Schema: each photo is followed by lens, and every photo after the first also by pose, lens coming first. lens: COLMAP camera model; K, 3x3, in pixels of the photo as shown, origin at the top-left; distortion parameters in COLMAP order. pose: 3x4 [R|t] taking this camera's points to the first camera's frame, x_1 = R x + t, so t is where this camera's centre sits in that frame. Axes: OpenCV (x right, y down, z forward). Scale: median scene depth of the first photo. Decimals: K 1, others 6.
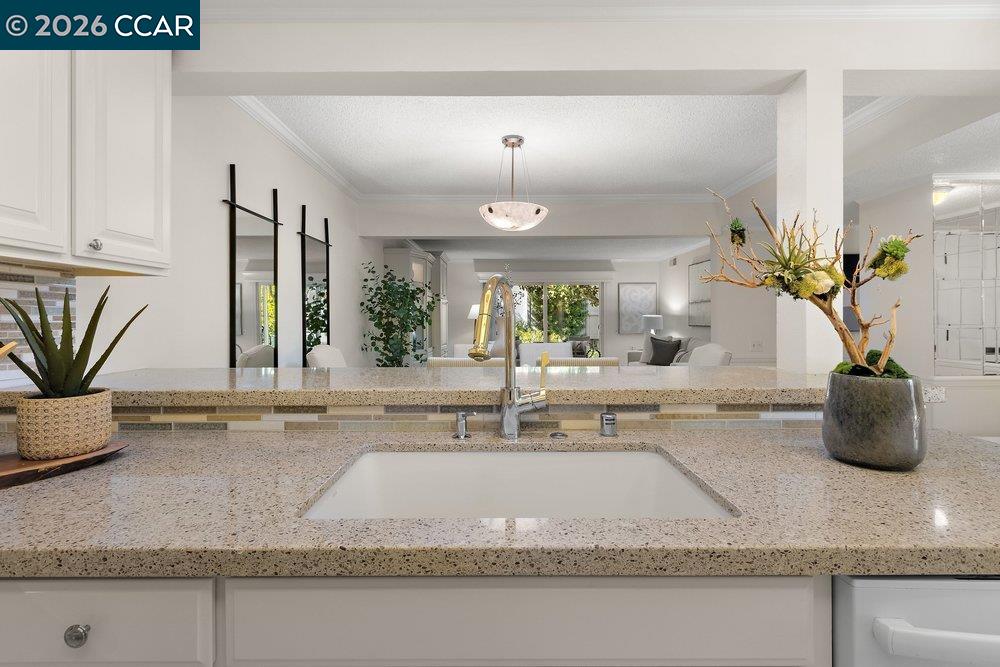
lens RADIAL K [[463.2, 0, 499.5], [0, 463.2, 318.7], [0, 0, 1]] dist [0.000149, -0.000335]
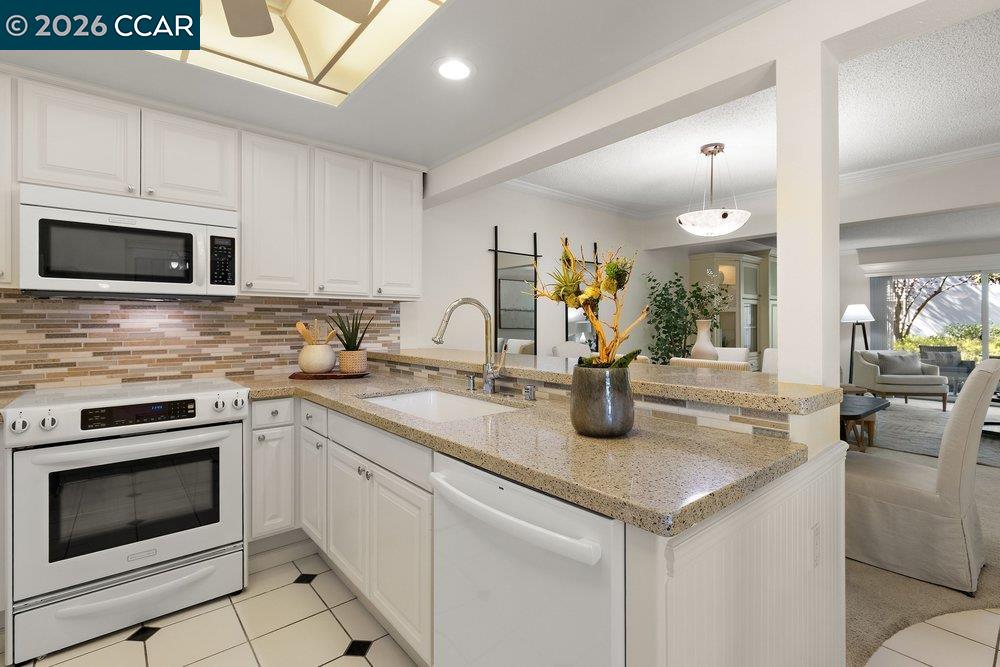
lens RADIAL K [[463.2, 0, 499.5], [0, 463.2, 318.7], [0, 0, 1]] dist [0.000149, -0.000335]
pose [[0.642508, -0.003895, -0.766269, 1.258338], [-0.001018, 0.999982, -0.005937, -0.002923], [0.766278, 0.004595, 0.642493, -0.043339]]
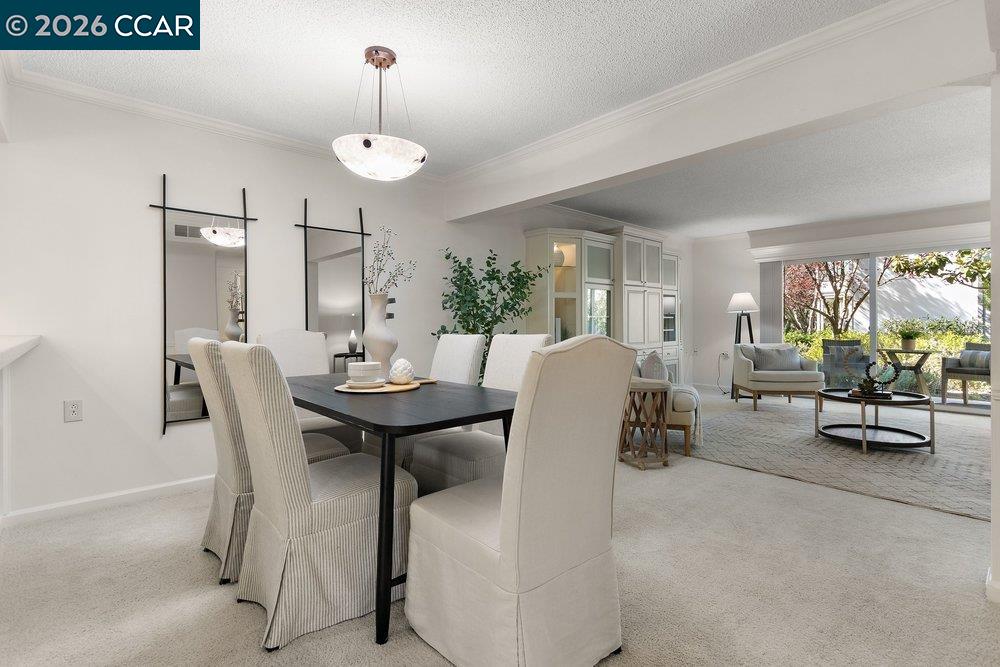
lens RADIAL K [[473.2, 0, 500.0], [0, 473.2, 333.5], [0, 0, 1]] dist [0.001779, 0.000182]
pose [[0.673428, 0.016767, -0.739062, 1.787419], [0.001552, 0.999708, 0.024095, 0.101990], [0.739251, -0.017373, 0.673206, 1.534172]]
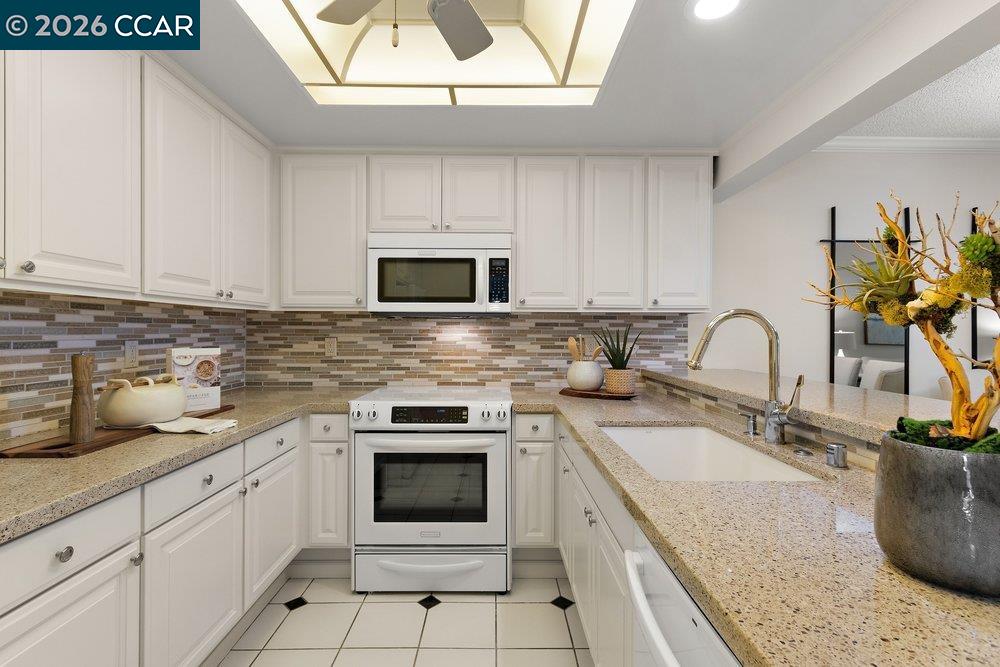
lens RADIAL K [[460.8, 0, 498.7], [0, 460.8, 331.6], [0, 0, 1]] dist [0.001195, -0.000101]
pose [[0.005526, 0.001512, -0.999984, 1.131642], [-0.005343, 0.999985, 0.001483, -0.024977], [0.999970, 0.005334, 0.005534, 0.272467]]
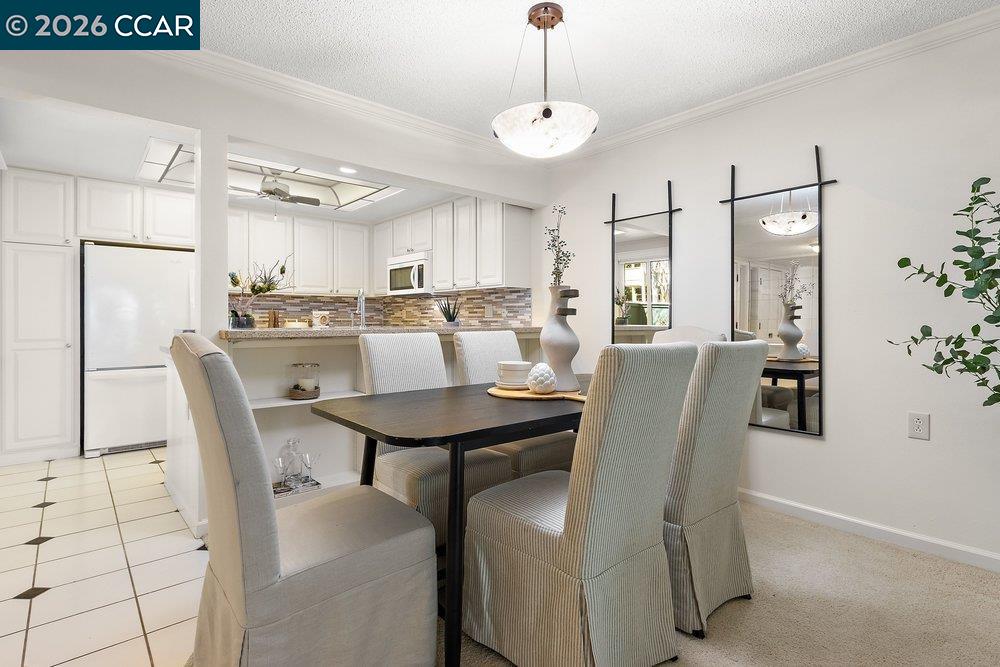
lens RADIAL K [[488.2, 0, 501.1], [0, 488.2, 320.5], [0, 0, 1]] dist [0.000698, -0.000188]
pose [[-0.753787, 0.002116, -0.657115, 1.278848], [-0.000279, 0.999994, 0.003540, 0.101745], [0.657119, 0.002852, -0.753782, 3.604387]]
